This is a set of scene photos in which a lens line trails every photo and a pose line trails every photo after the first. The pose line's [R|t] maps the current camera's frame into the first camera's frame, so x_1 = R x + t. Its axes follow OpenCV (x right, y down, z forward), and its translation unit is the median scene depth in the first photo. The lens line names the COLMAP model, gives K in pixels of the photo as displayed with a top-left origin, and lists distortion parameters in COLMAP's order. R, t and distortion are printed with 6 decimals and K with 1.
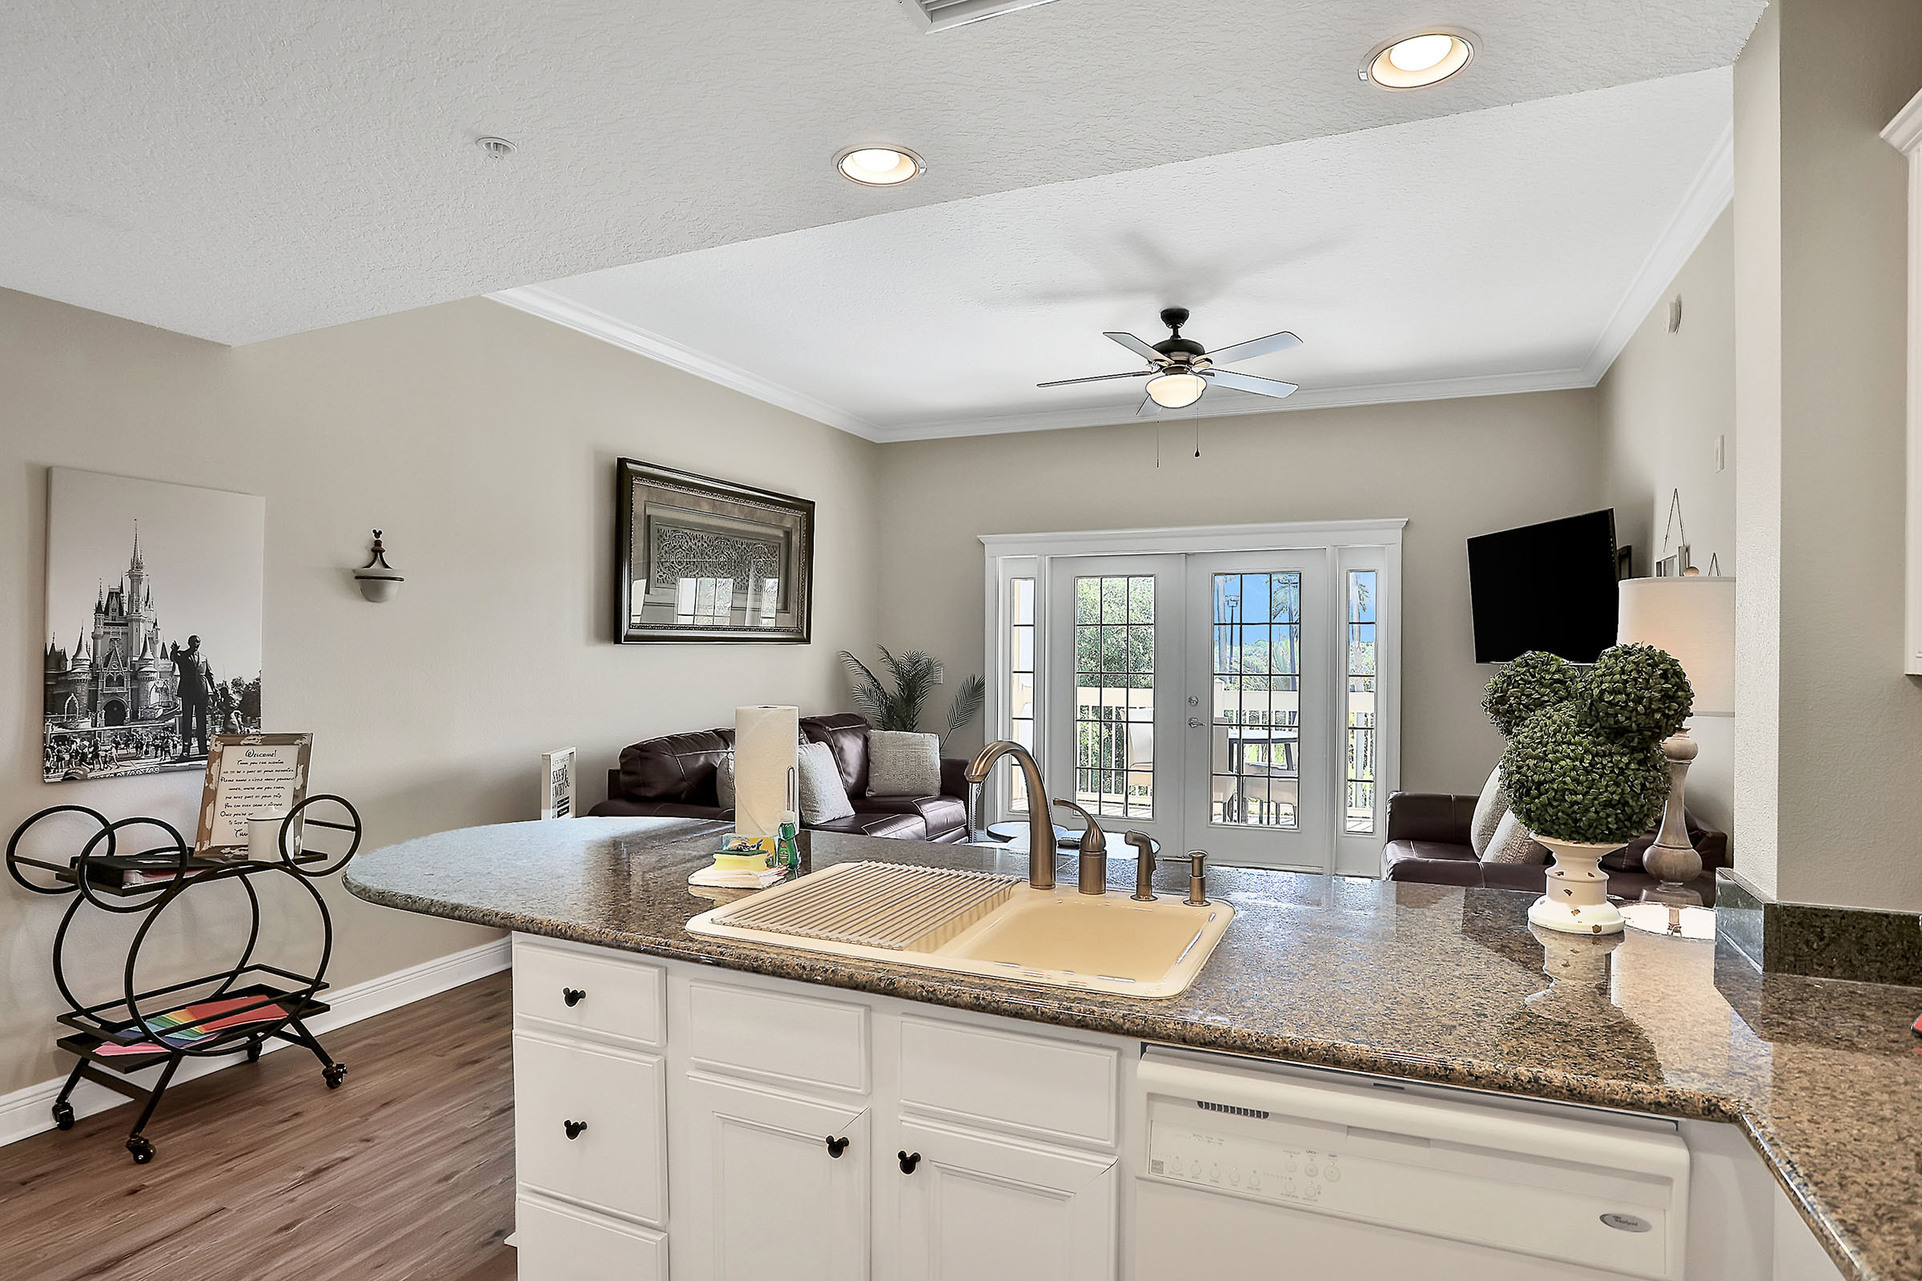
lens RADIAL K [[1000.8, 0, 959.4], [0, 1000.8, 669.6], [0, 0, 1]] dist [-0.088402, 0.040835]
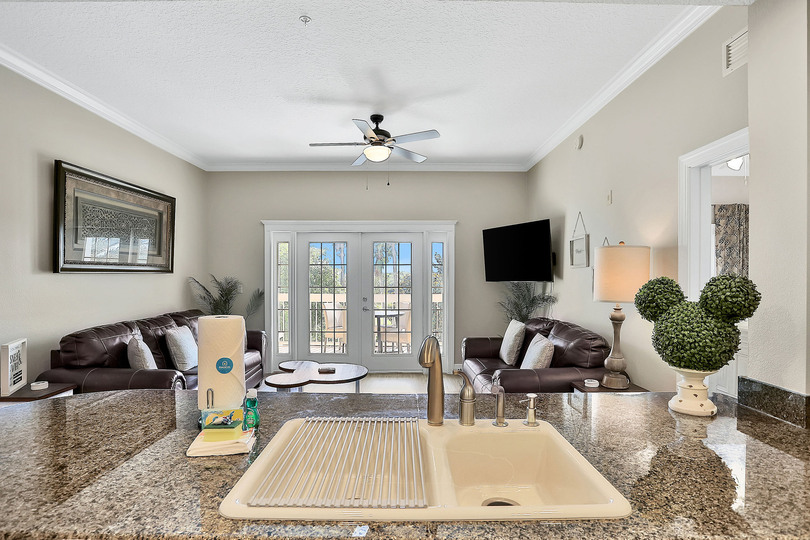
lens RADIAL K [[421.8, 0, 404.3], [0, 421.8, 282.3], [0, 0, 1]] dist [-0.088402, 0.040835]
pose [[0.913903, -0.007186, 0.405868, -0.083938], [0.009079, 0.999955, -0.002740, -0.003181], [-0.405830, 0.006189, 0.913928, 0.144251]]
